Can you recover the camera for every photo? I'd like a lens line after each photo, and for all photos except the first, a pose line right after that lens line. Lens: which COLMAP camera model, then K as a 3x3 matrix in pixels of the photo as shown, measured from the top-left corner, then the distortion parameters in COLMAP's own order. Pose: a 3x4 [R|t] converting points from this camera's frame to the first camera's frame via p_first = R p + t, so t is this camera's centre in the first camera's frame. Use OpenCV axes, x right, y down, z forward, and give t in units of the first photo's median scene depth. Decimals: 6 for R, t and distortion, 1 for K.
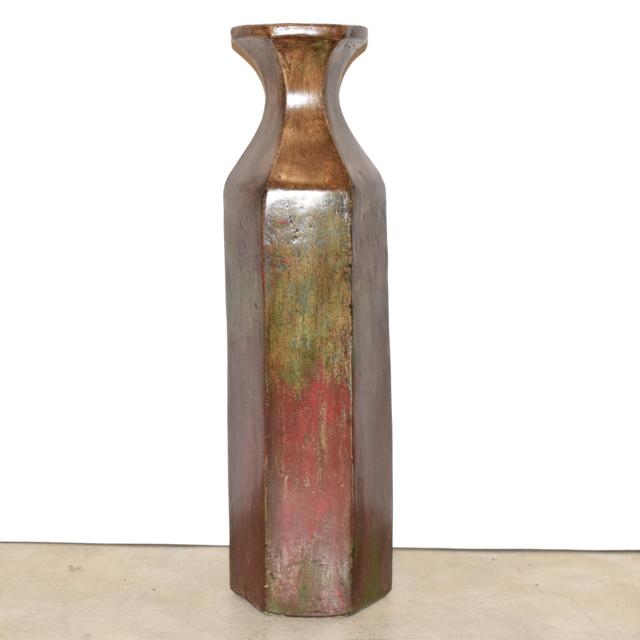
lens RADIAL K [[1456.7, 0, 321.3], [0, 1456.7, 320.5], [0, 0, 1]] dist [-0.016064, 0.000000]
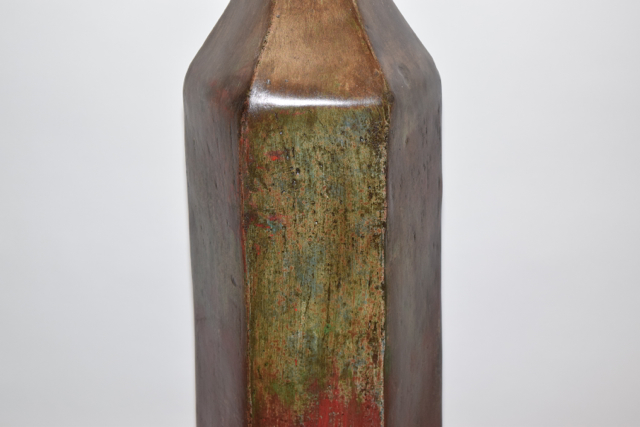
lens RADIAL K [[1254.9, 0, 318.9], [0, 1254.9, 217.4], [0, 0, 1]] dist [0.129396, 0.000000]
pose [[0.999764, 0.009747, -0.019420, 0.002472], [-0.006935, 0.990133, 0.139962, -0.111854], [0.020592, -0.139794, 0.989966, 0.462249]]
